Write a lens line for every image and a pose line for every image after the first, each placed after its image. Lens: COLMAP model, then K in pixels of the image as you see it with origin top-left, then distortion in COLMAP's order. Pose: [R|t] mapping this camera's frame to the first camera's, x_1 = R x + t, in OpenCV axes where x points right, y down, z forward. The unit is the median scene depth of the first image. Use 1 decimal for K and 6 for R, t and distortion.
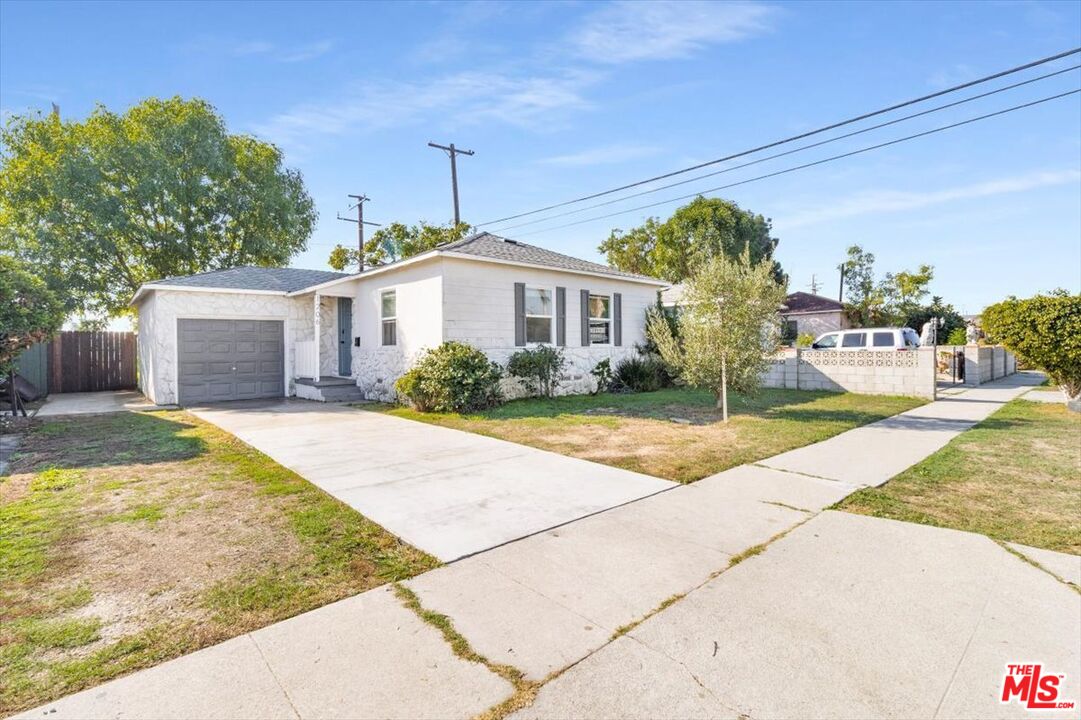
lens RADIAL K [[497.9, 0, 546.0], [0, 497.9, 359.4], [0, 0, 1]] dist [0.013022, -0.001170]
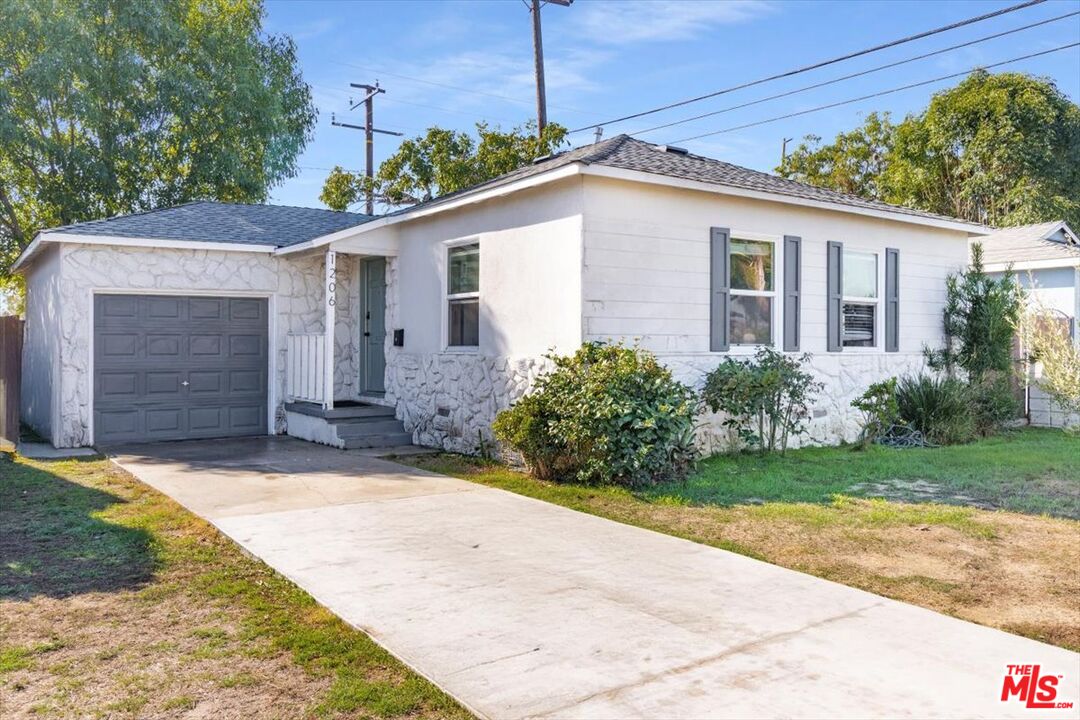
lens RADIAL K [[815.1, 0, 535.4], [0, 815.1, 350.8], [0, 0, 1]] dist [0.004924, 0.010440]
pose [[0.993848, 0.012761, -0.110013, -0.164667], [-0.013897, 0.999858, -0.009560, -0.018418], [0.109875, 0.011030, 0.993884, 0.164566]]
